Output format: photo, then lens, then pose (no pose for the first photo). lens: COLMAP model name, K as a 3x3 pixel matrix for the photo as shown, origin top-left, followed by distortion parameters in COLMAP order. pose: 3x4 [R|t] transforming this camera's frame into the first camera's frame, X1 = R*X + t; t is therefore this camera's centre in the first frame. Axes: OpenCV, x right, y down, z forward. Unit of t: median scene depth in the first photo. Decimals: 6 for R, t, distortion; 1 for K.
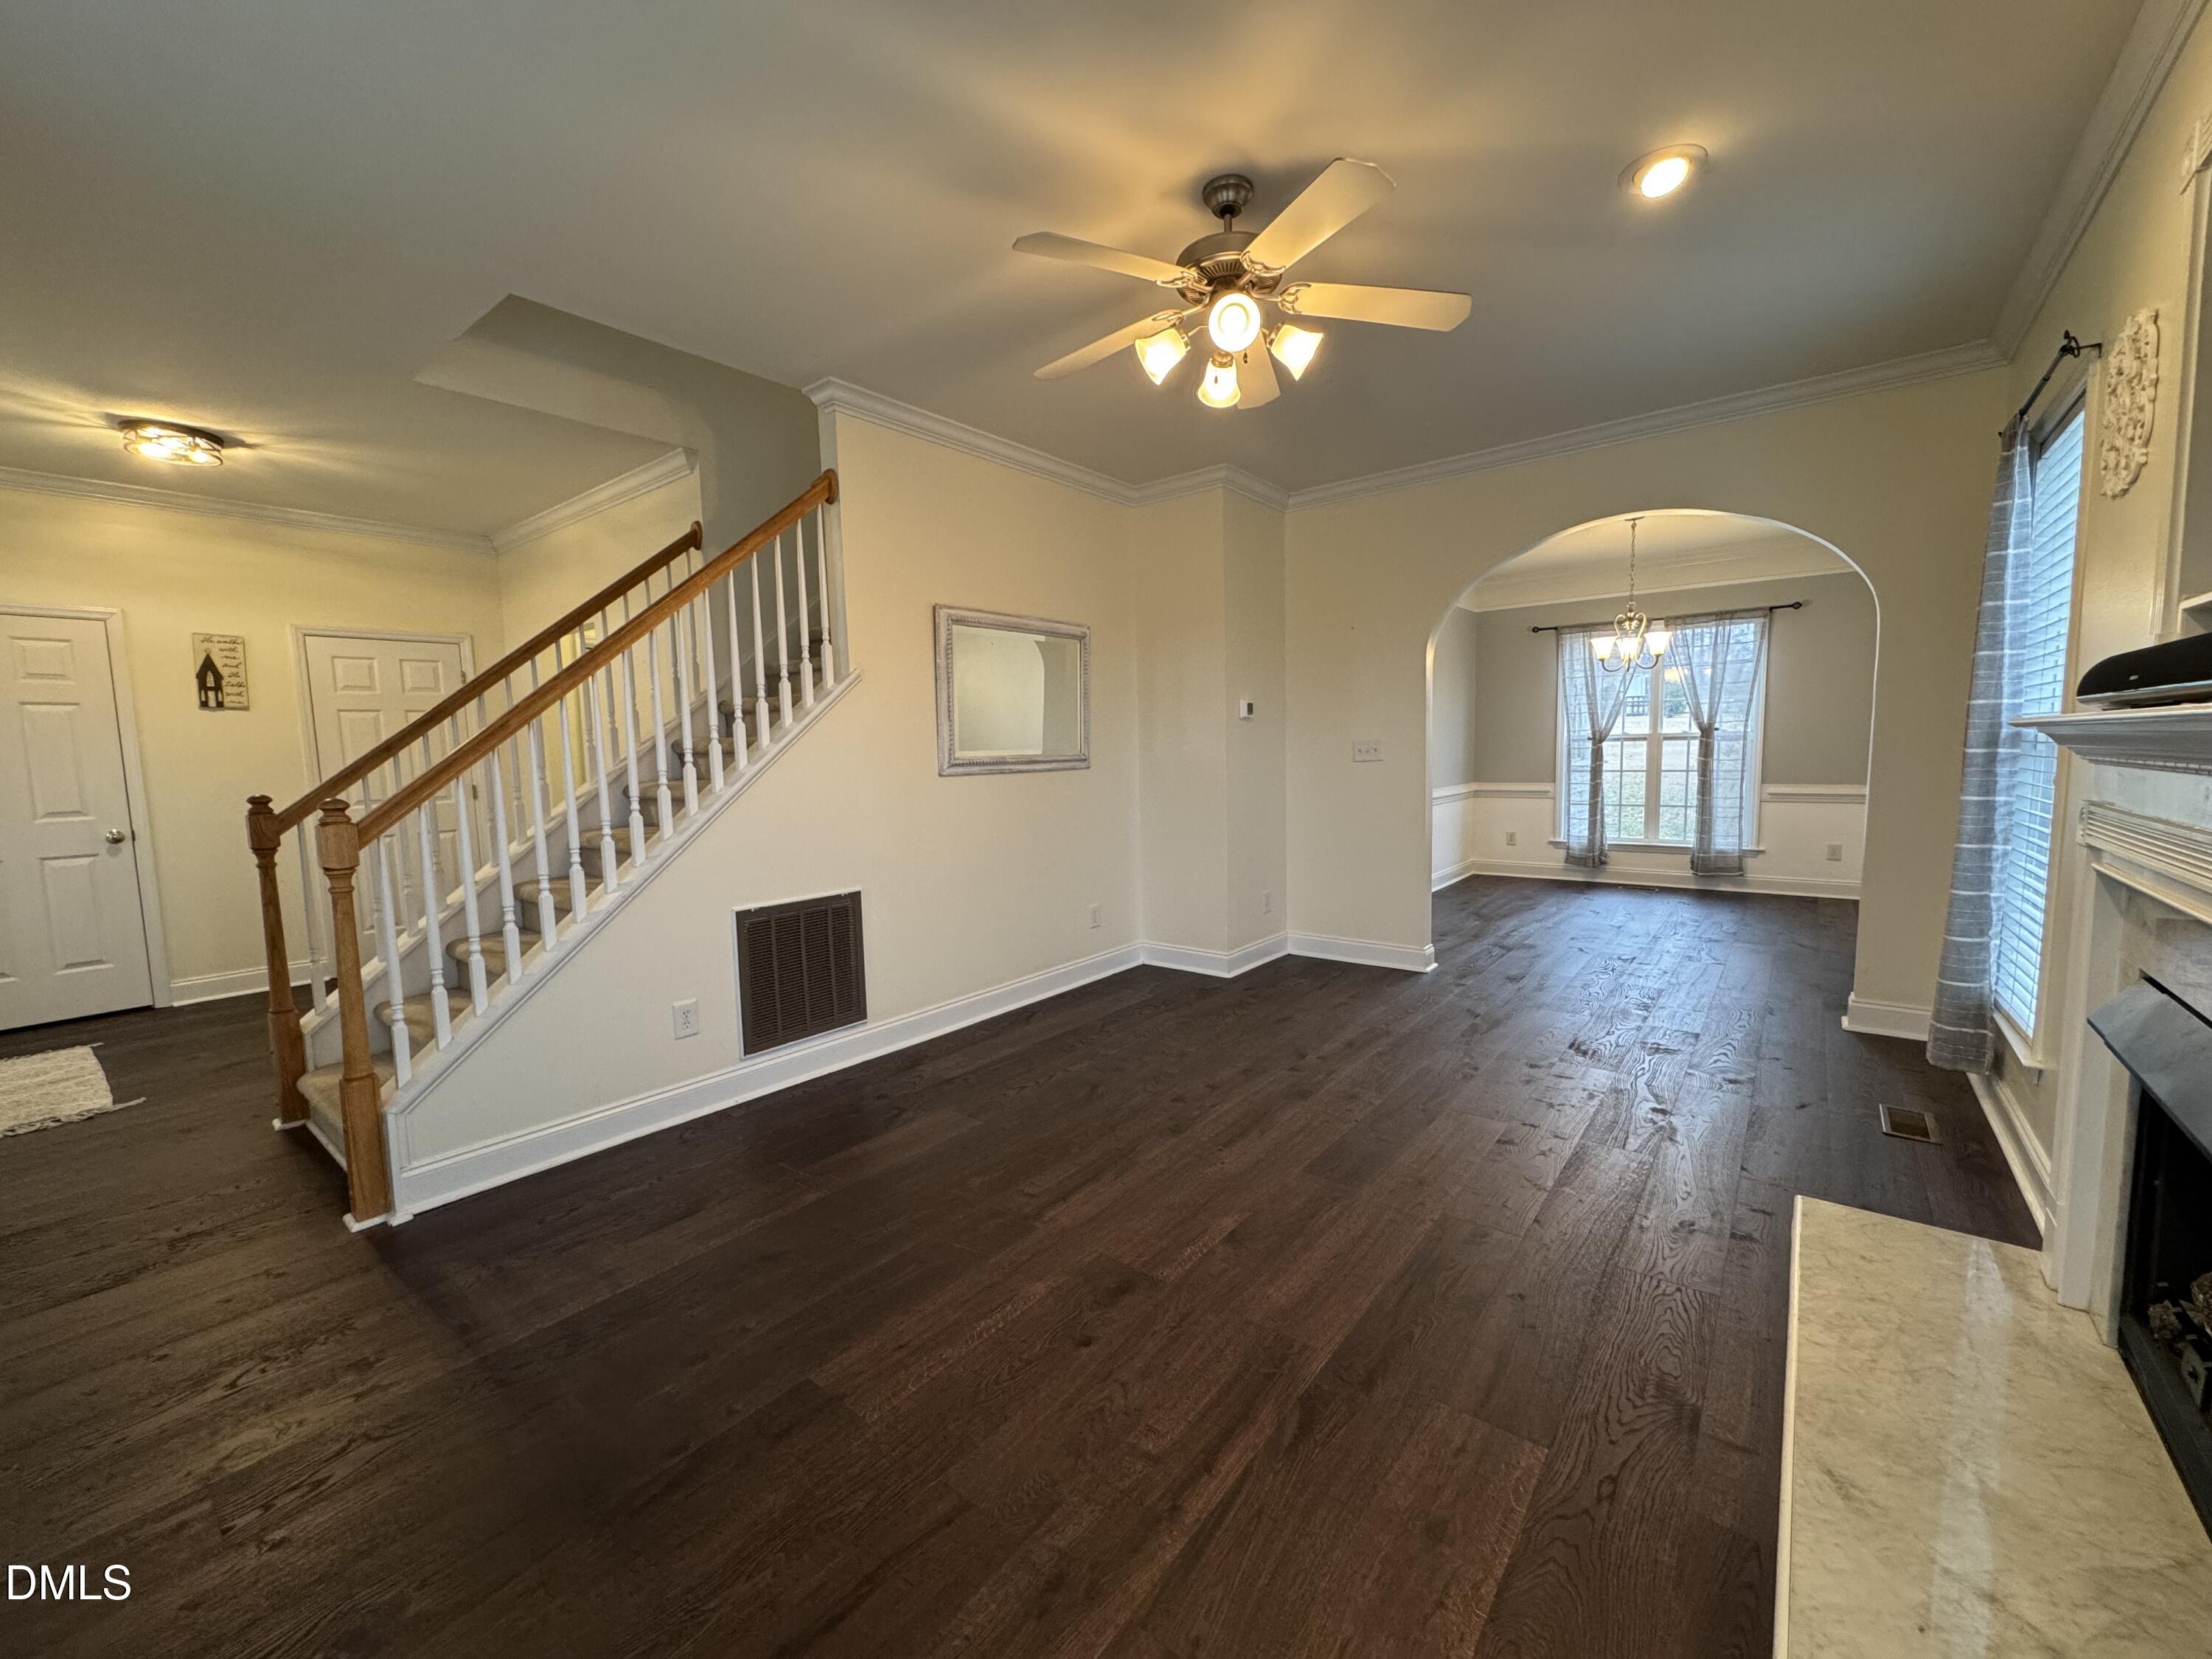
lens RADIAL K [[878.2, 0, 1103.9], [0, 878.2, 799.8], [0, 0, 1]] dist [-0.001905, -0.000042]
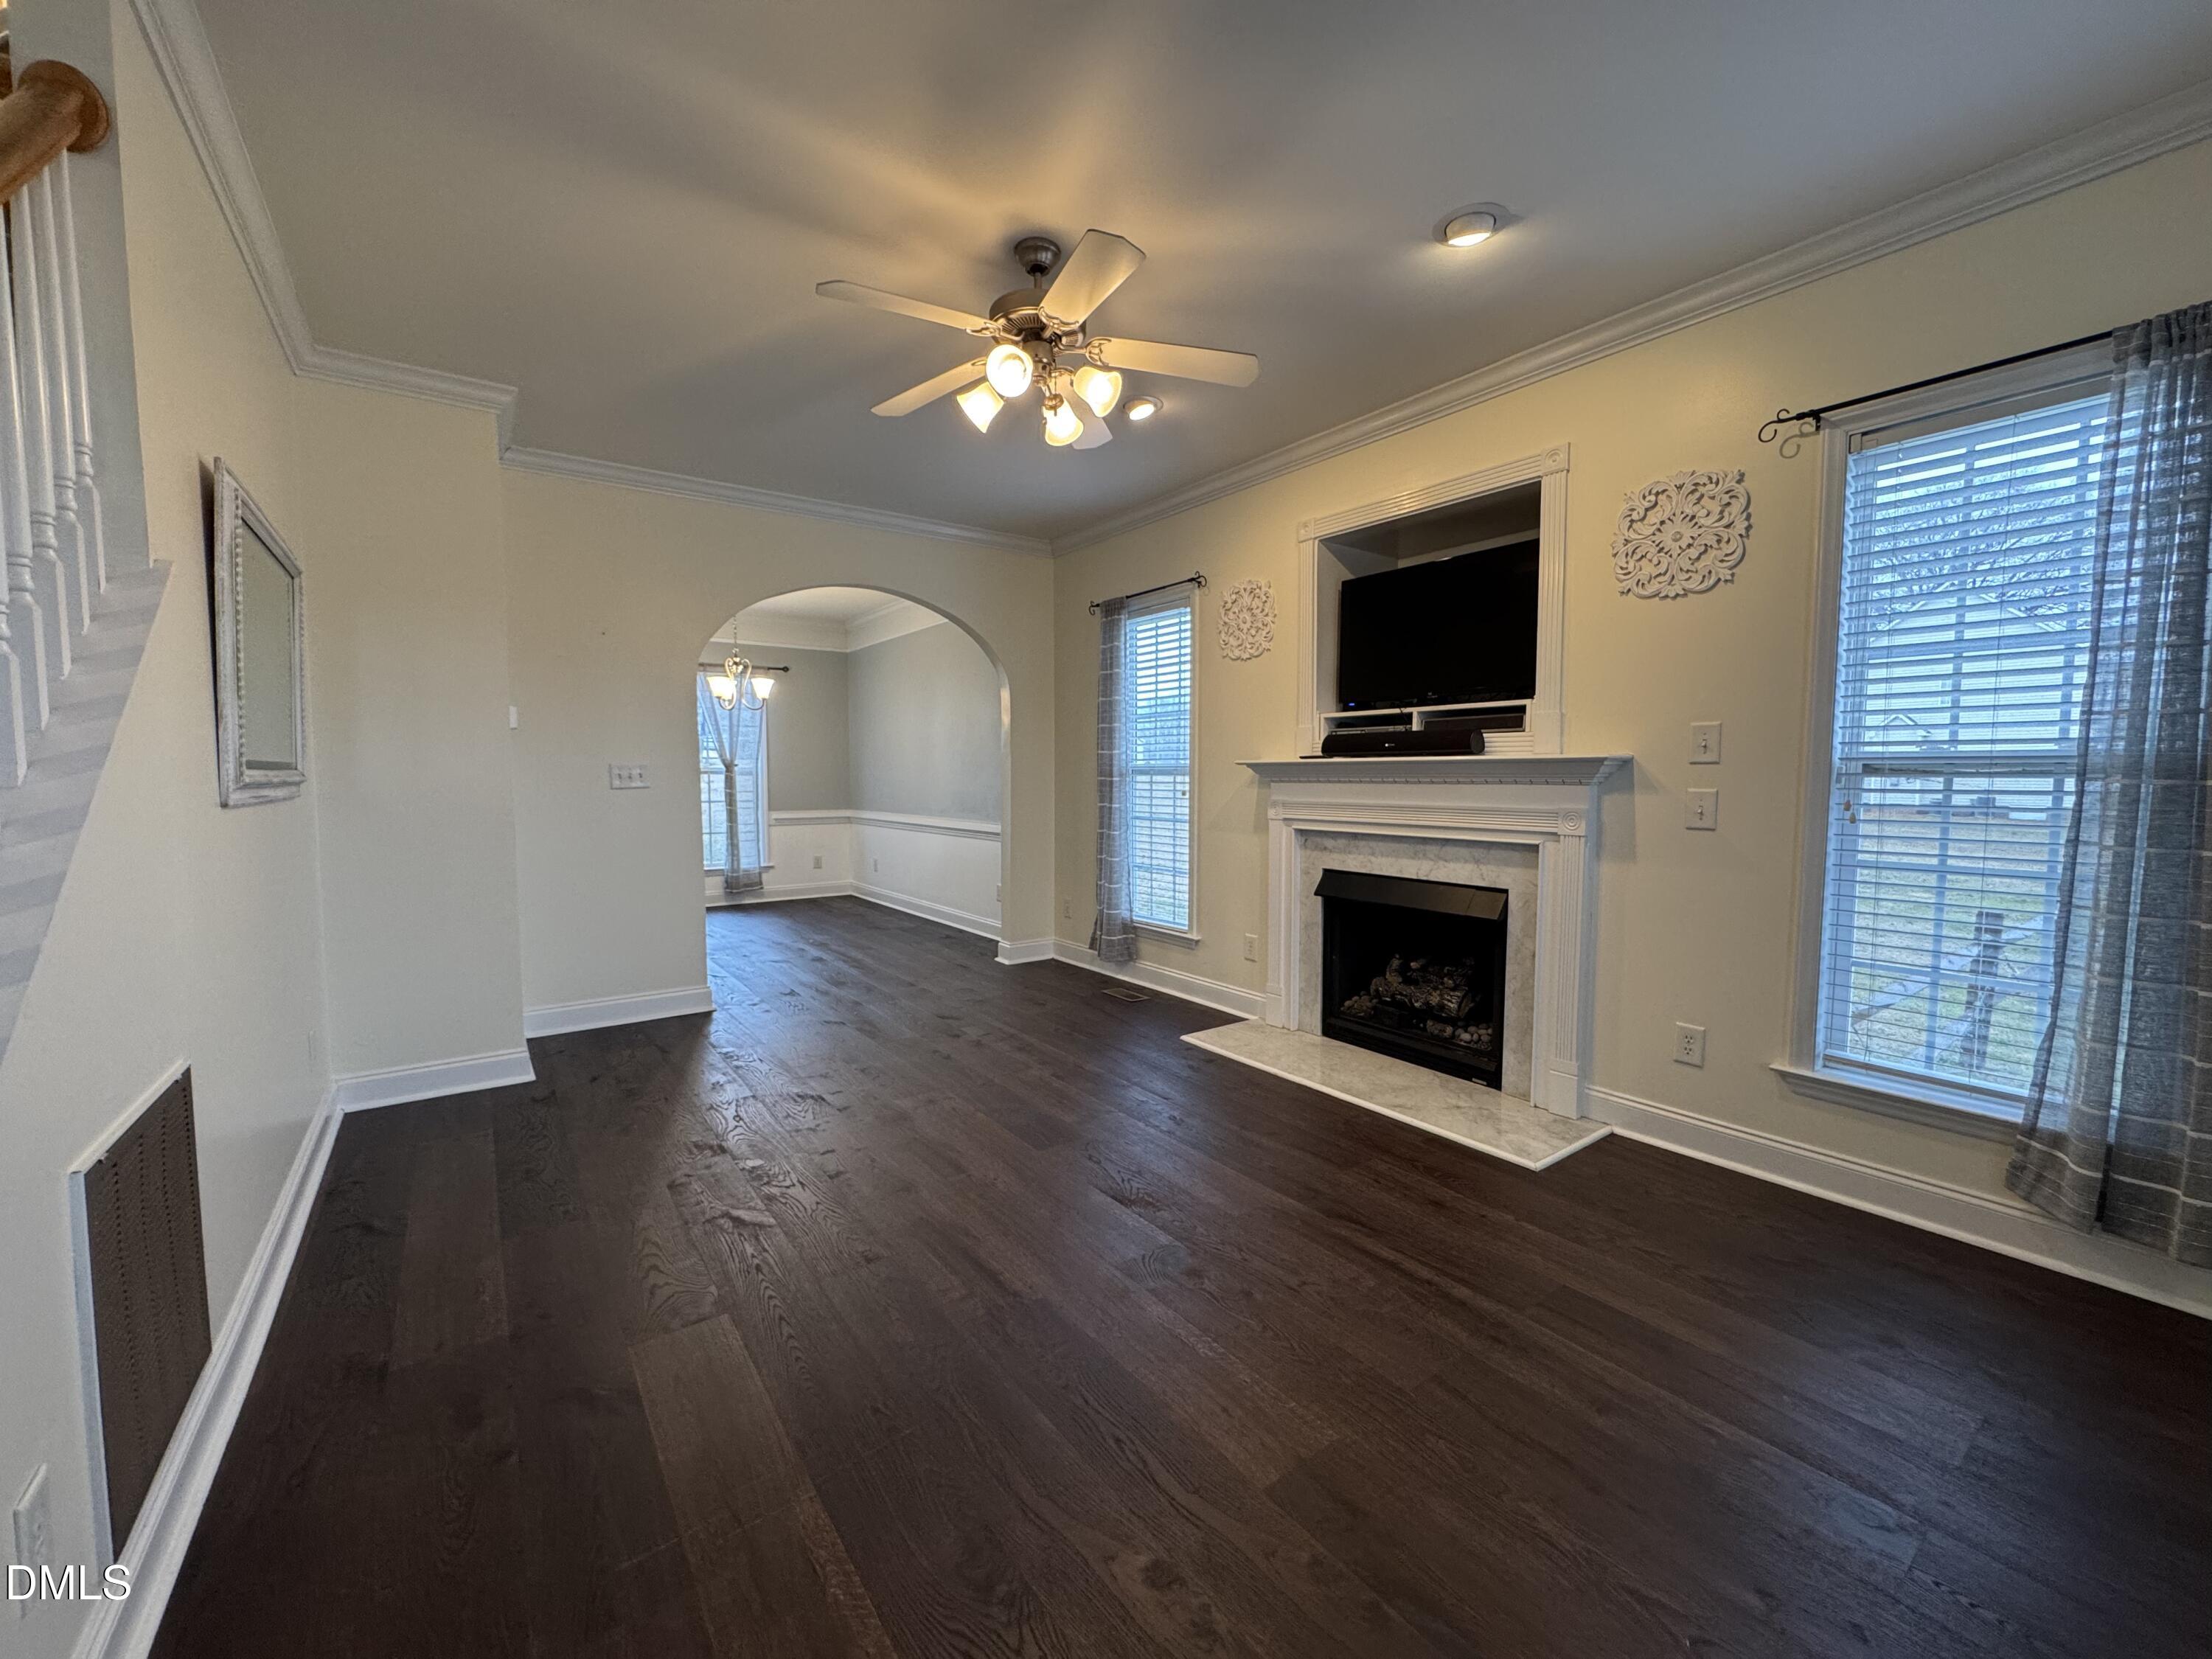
lens RADIAL K [[878.2, 0, 1103.9], [0, 878.2, 799.8], [0, 0, 1]] dist [-0.001905, -0.000042]
pose [[0.258883, -0.006990, 0.965883, -0.508604], [0.050583, 0.998700, -0.006330, -0.003898], [-0.964583, 0.050496, 0.258900, 0.383383]]
